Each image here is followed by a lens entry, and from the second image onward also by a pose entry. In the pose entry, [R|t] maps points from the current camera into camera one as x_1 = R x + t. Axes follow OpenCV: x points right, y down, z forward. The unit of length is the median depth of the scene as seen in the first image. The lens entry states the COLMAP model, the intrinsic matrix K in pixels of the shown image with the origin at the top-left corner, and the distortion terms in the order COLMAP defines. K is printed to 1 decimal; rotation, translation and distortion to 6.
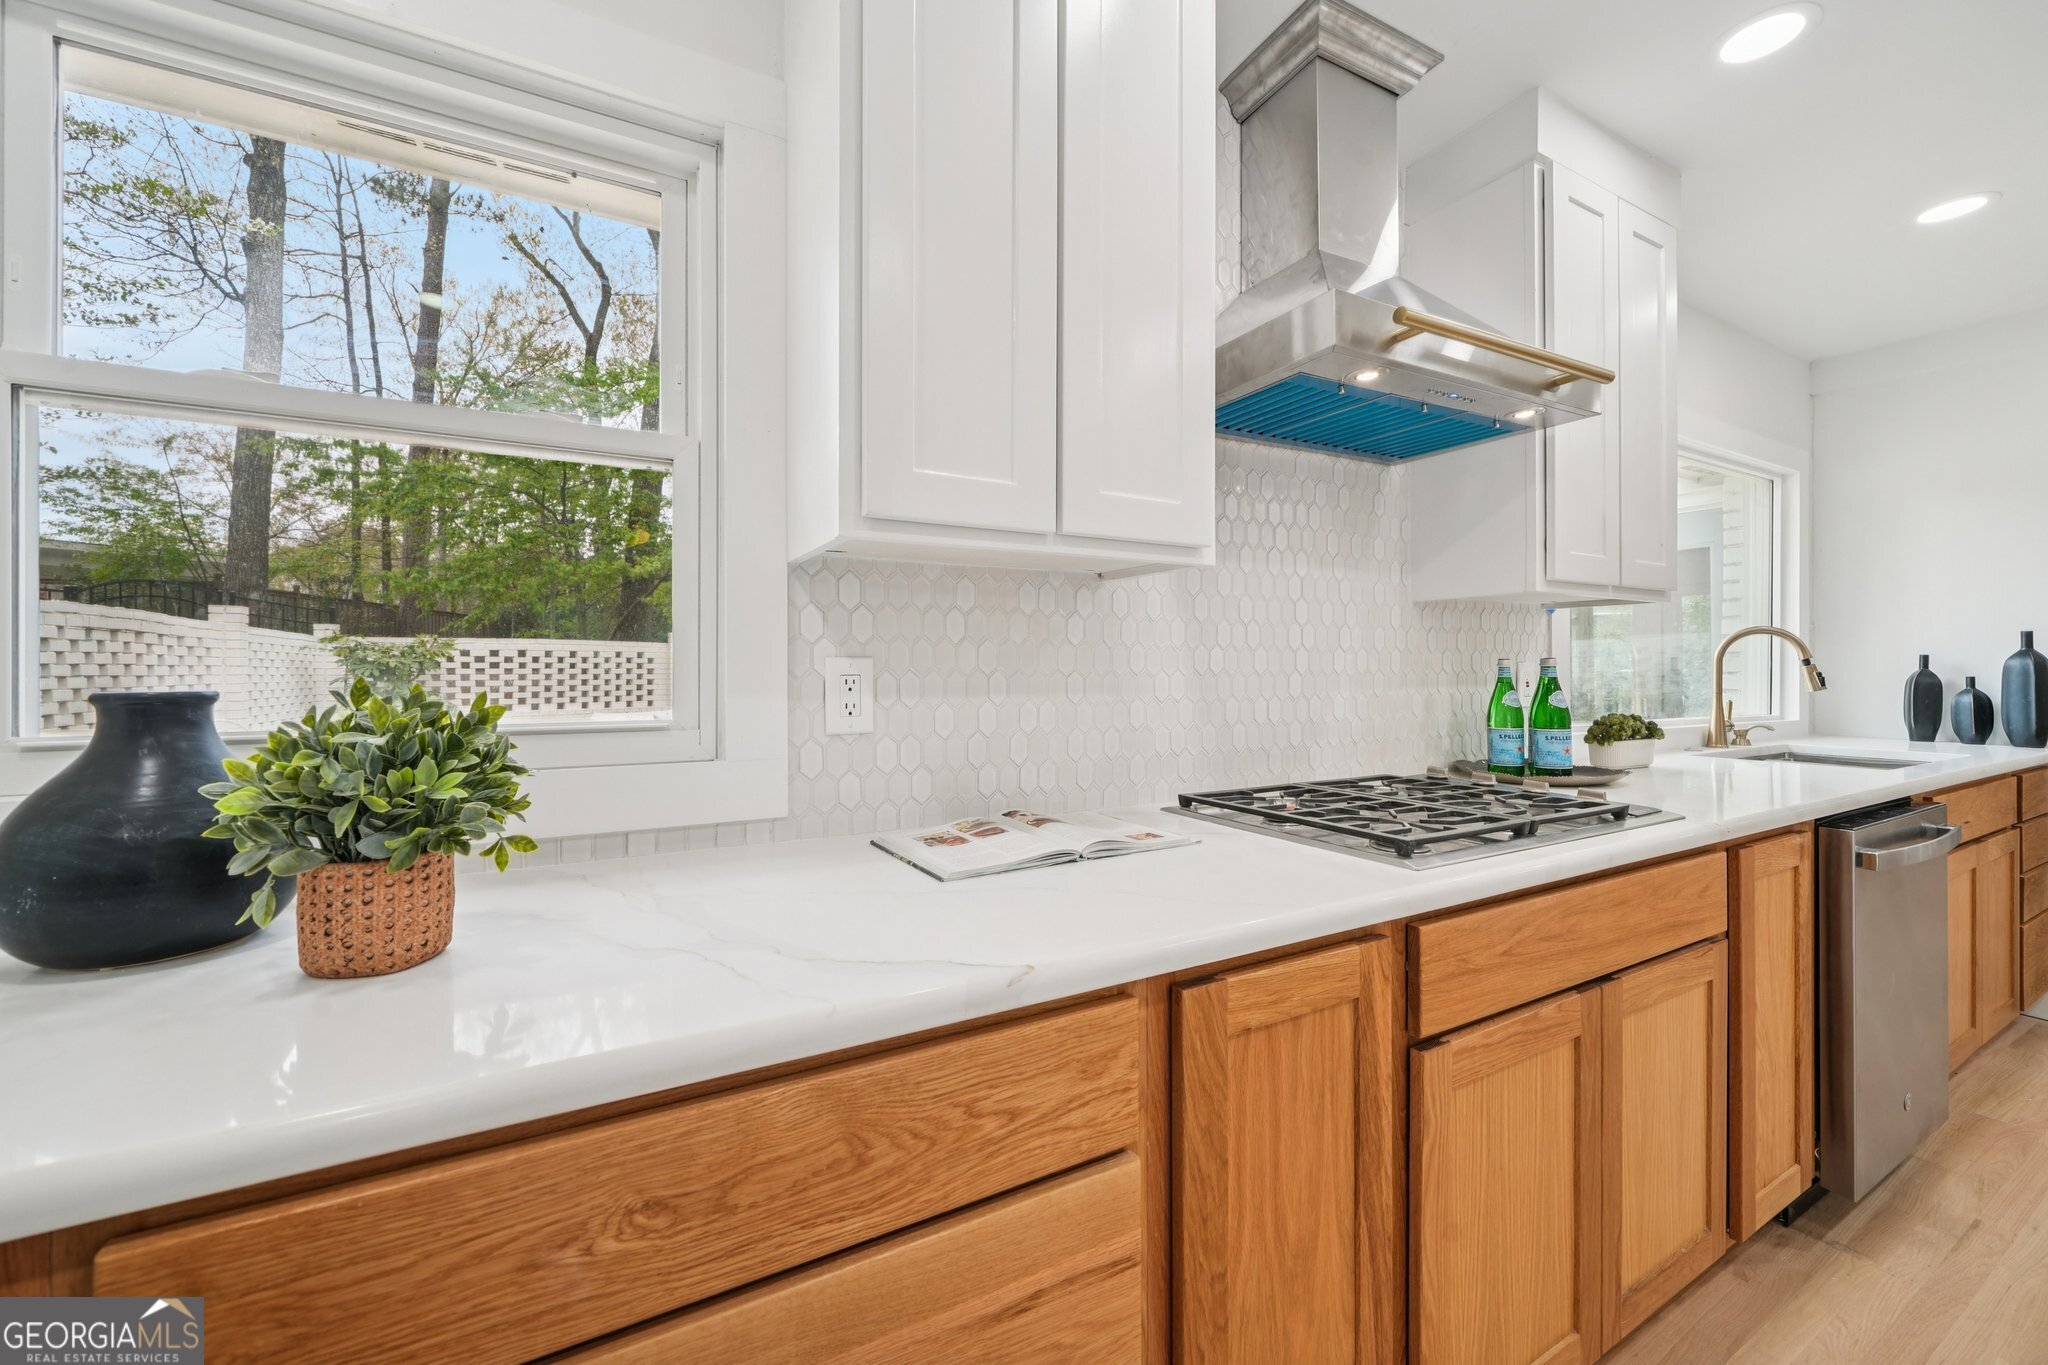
lens RADIAL K [[787.4, 0, 1015.3], [0, 787.4, 671.9], [0, 0, 1]] dist [-0.011645, -0.000118]
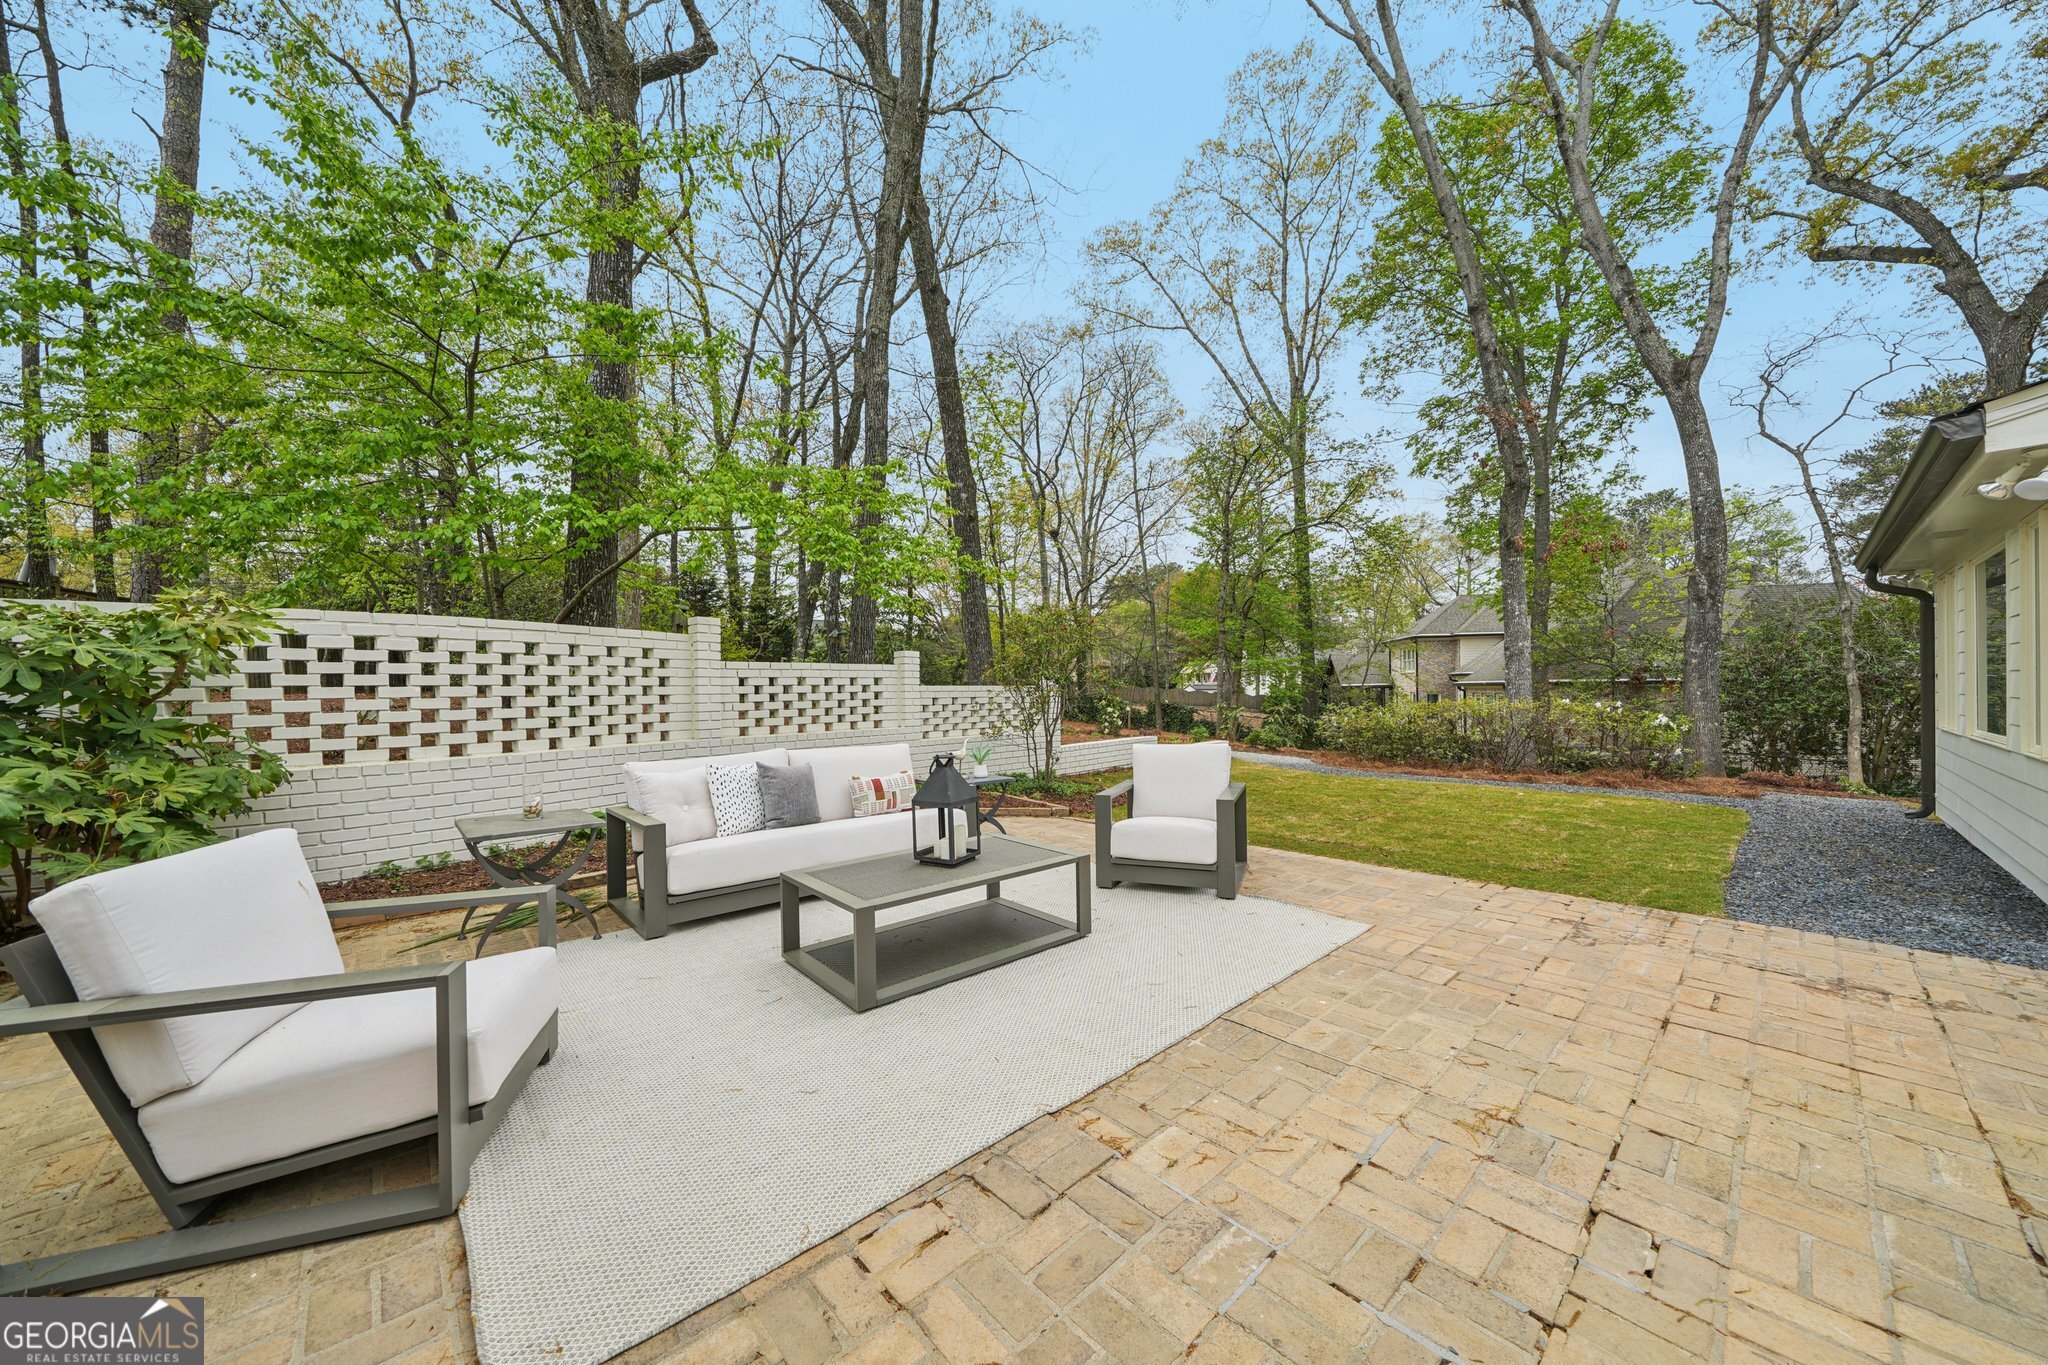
lens RADIAL K [[699.4, 0, 994.9], [0, 699.4, 691.1], [0, 0, 1]] dist [-0.004933, 0.000191]
pose [[0.975304, -0.010403, 0.220622, -0.365773], [0.010414, 0.999945, 0.001112, 0.009167], [-0.220622, 0.001213, 0.975359, 0.475341]]
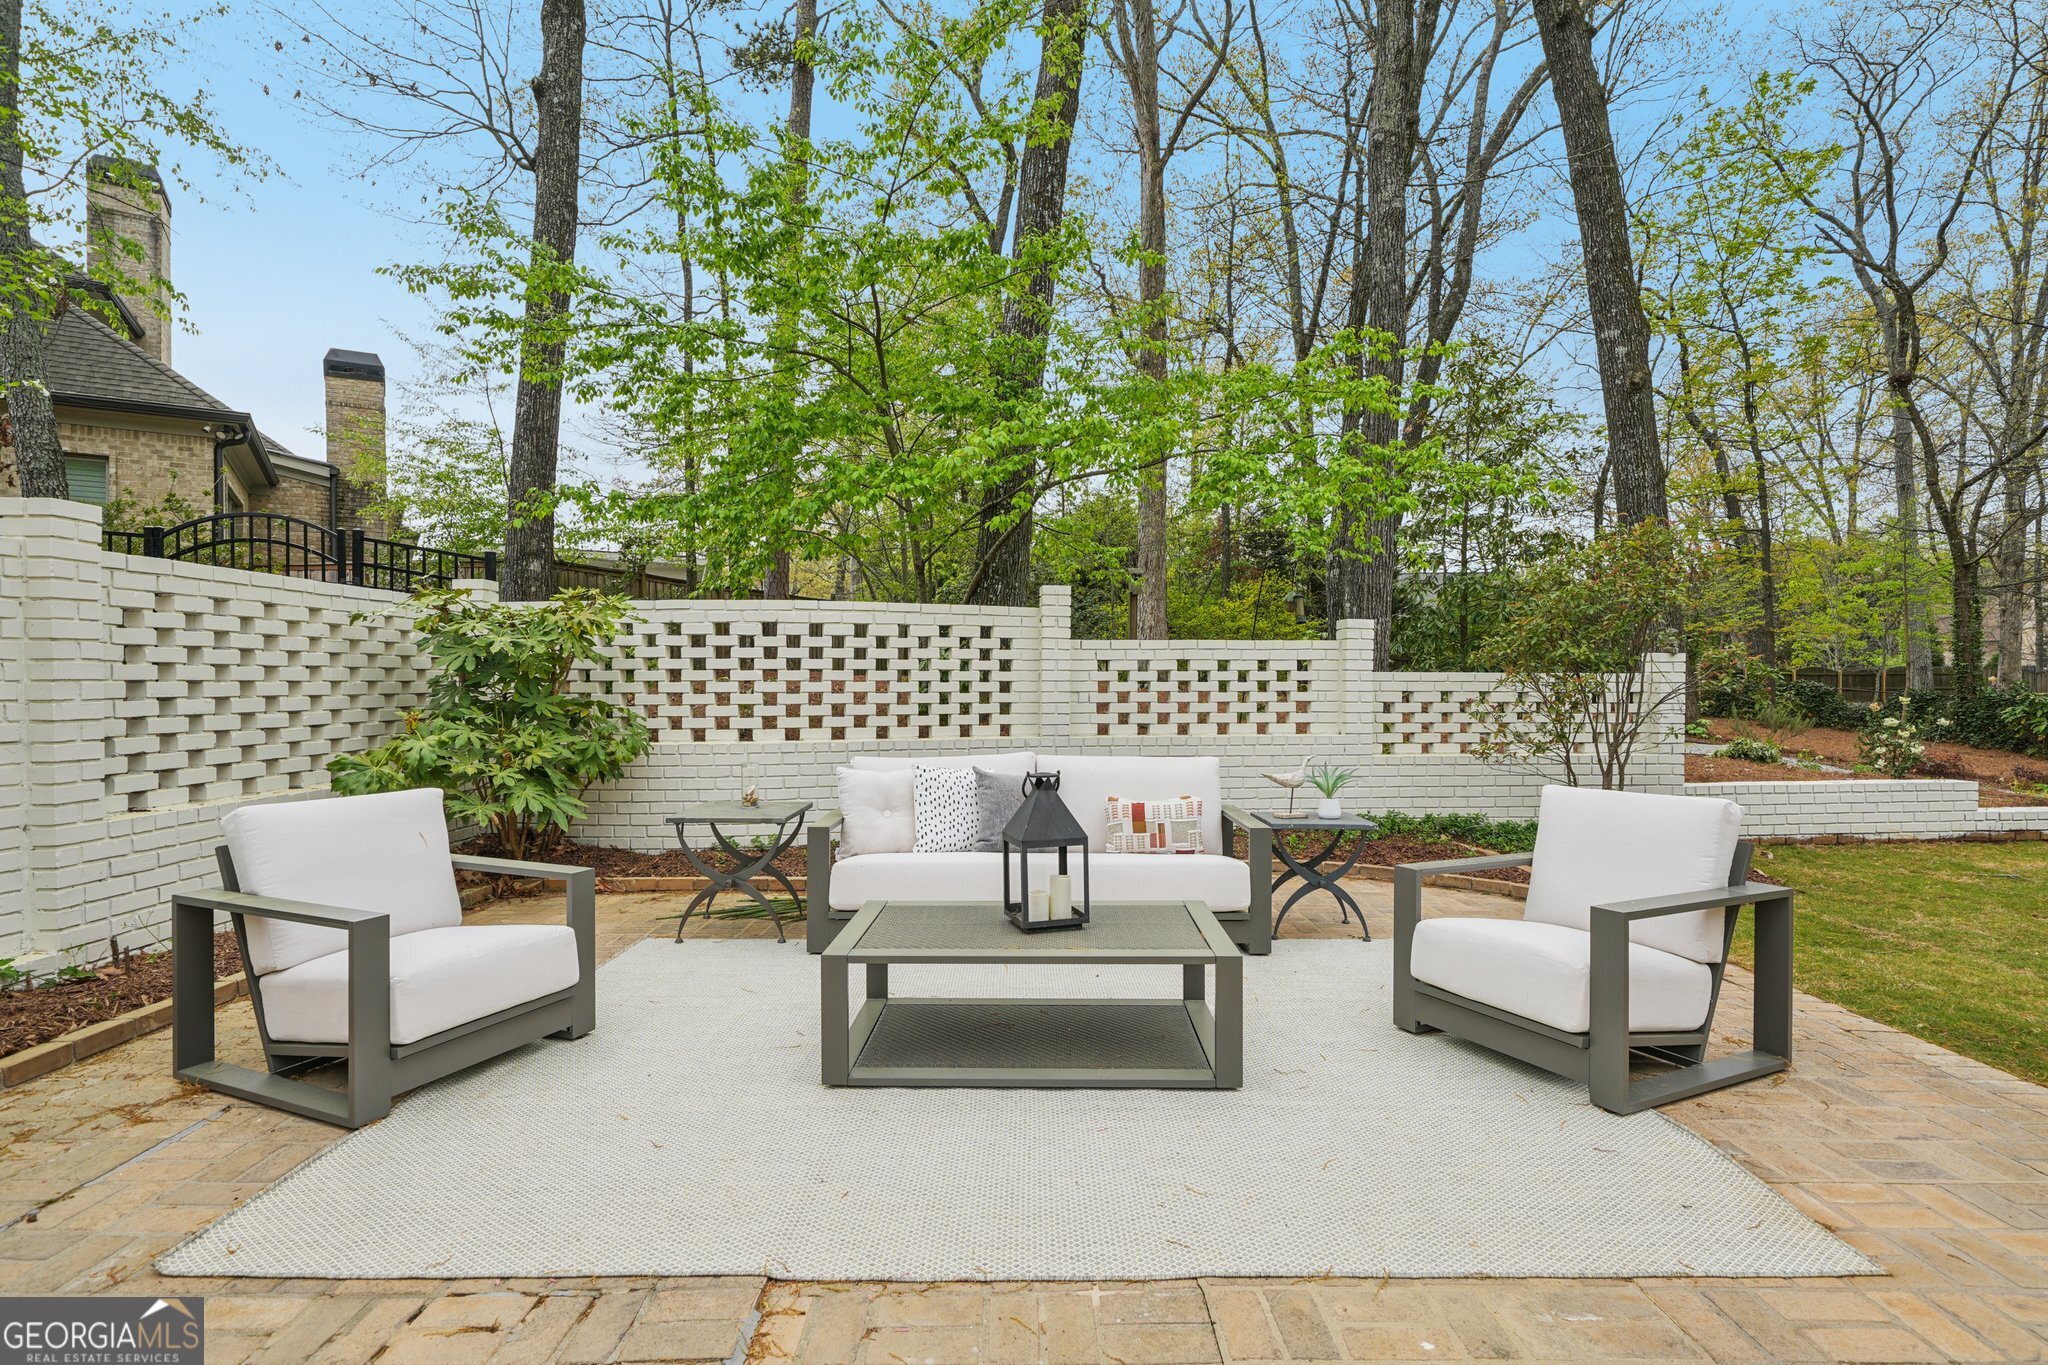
lens RADIAL K [[962.2, 0, 1032.9], [0, 962.2, 692.9], [0, 0, 1]] dist [0.001942, -0.001905]
pose [[0.882096, 0.009058, -0.470983, -0.180856], [-0.002110, 0.999881, 0.015279, 0.007843], [0.471066, -0.012483, 0.882010, 0.517399]]
